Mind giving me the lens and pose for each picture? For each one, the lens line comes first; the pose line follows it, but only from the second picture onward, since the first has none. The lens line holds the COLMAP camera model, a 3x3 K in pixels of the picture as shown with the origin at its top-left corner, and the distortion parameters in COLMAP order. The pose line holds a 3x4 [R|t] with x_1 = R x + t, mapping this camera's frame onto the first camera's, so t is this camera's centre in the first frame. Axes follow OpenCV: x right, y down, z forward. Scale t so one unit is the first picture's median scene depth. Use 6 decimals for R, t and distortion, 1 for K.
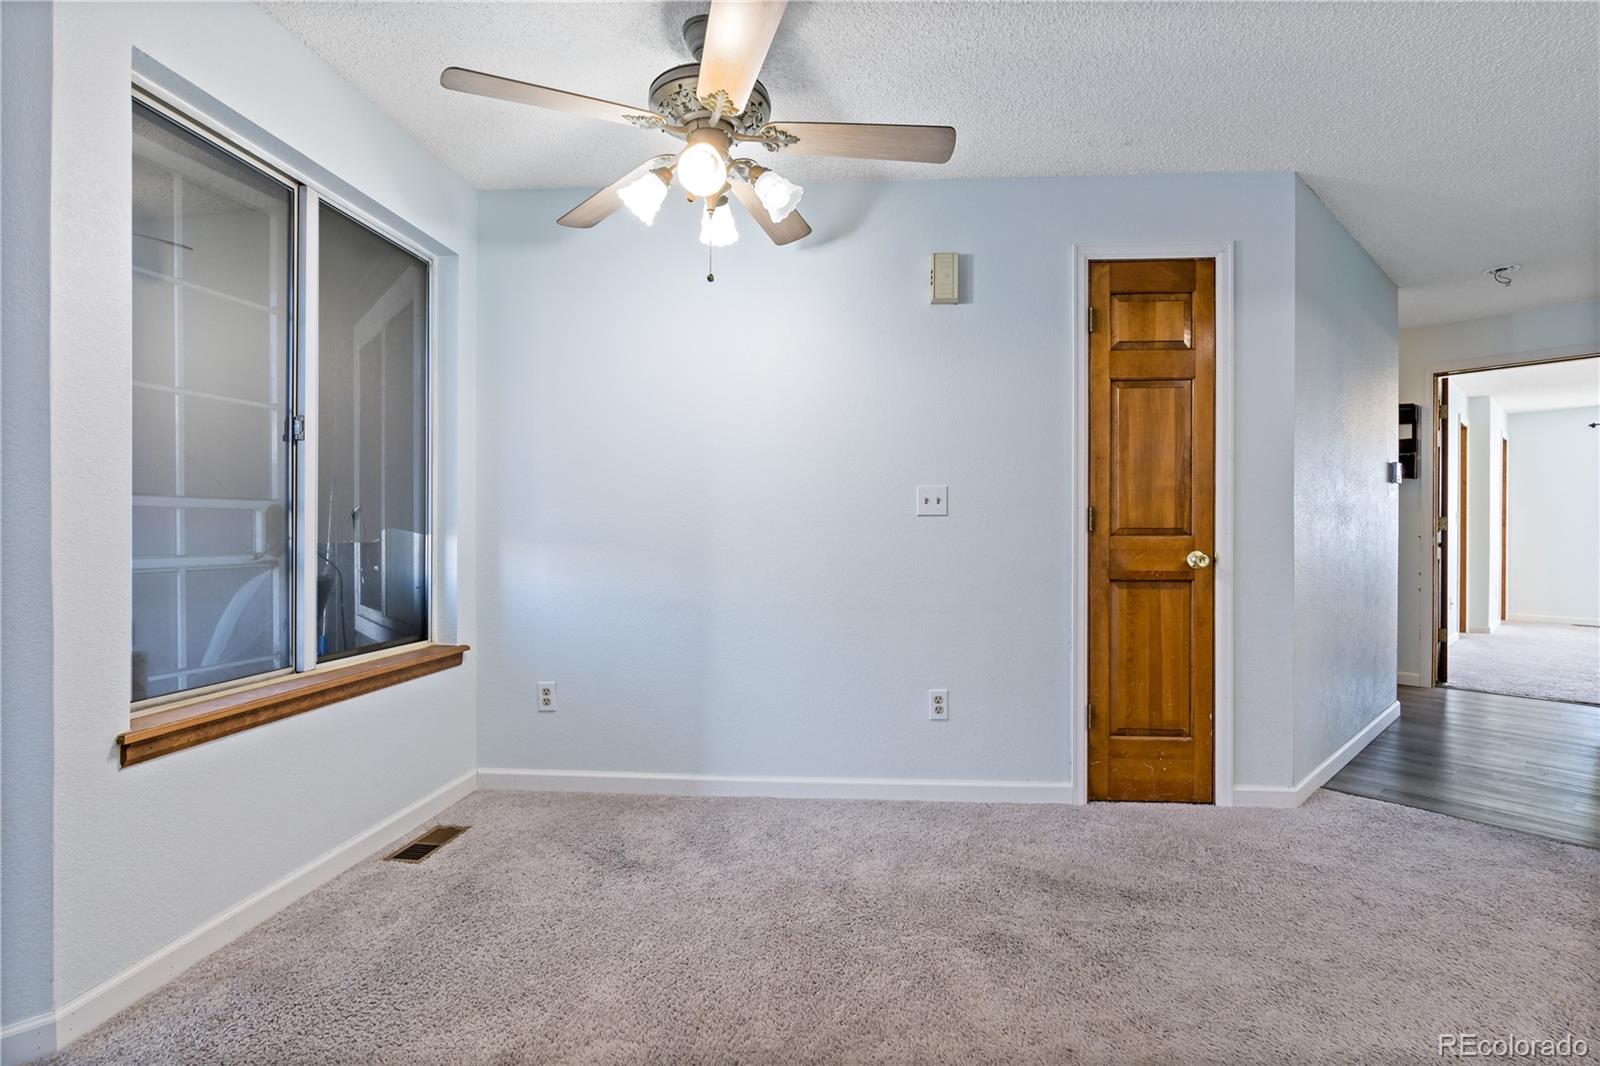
lens RADIAL K [[732.3, 0, 800.0], [0, 732.3, 533.0], [0, 0, 1]] dist [-0.017398, 0.006738]
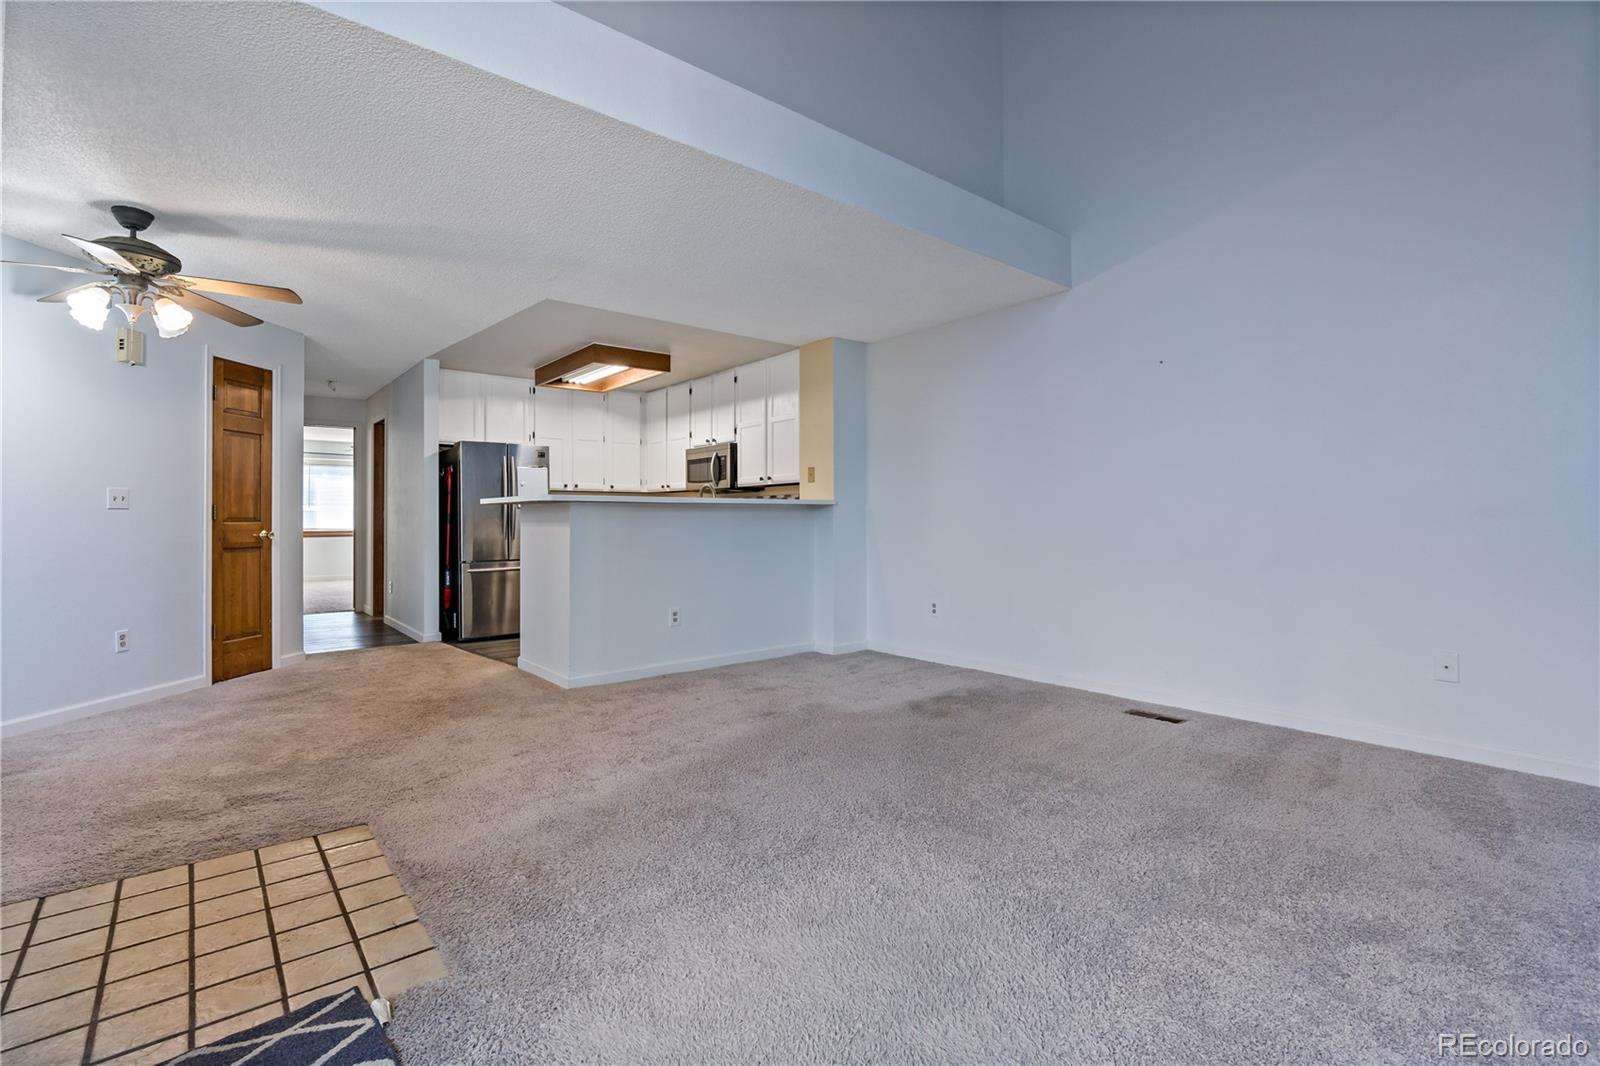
lens RADIAL K [[729.9, 0, 797.3], [0, 729.9, 514.7], [0, 0, 1]] dist [-0.018839, 0.005778]
pose [[0.034269, 0.002382, 0.999410, -1.194510], [0.002709, 0.999993, -0.002476, -0.005670], [-0.999409, 0.002792, 0.034263, -0.378956]]
